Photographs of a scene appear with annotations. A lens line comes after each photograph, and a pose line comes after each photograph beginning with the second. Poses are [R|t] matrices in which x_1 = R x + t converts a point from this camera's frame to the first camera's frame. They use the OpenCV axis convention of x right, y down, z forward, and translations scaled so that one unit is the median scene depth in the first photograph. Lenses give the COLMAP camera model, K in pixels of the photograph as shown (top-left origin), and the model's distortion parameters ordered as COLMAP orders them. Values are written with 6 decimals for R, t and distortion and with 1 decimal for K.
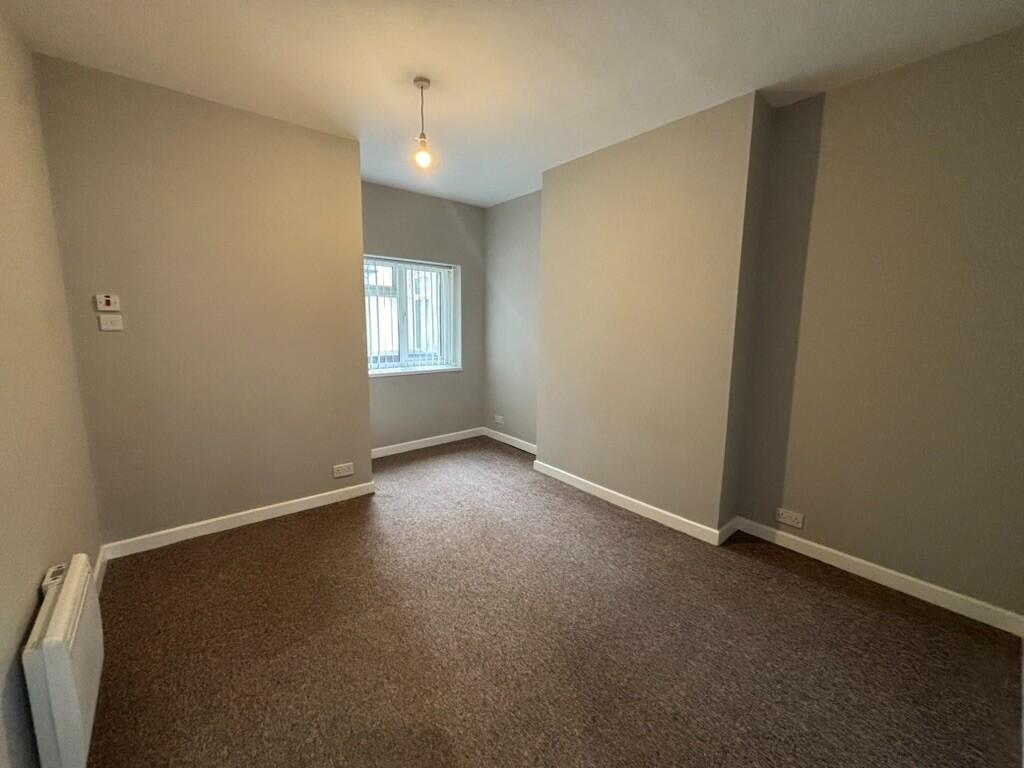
lens RADIAL K [[413.8, 0, 511.4], [0, 413.8, 381.9], [0, 0, 1]] dist [0.001121, 0.000314]
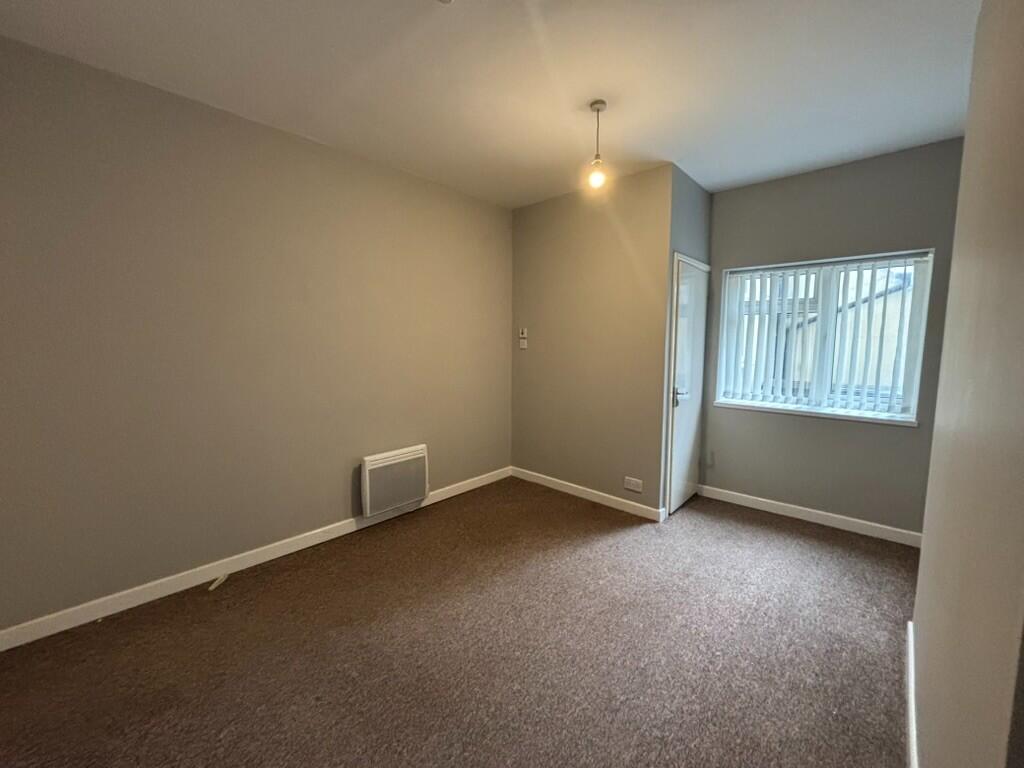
lens RADIAL K [[413.8, 0, 511.4], [0, 413.8, 381.9], [0, 0, 1]] dist [0.001121, 0.000314]
pose [[0.124979, 0.081124, -0.988837, 0.722772], [-0.150882, 0.986614, 0.061871, -0.077499], [0.980620, 0.141465, 0.135546, 0.664843]]
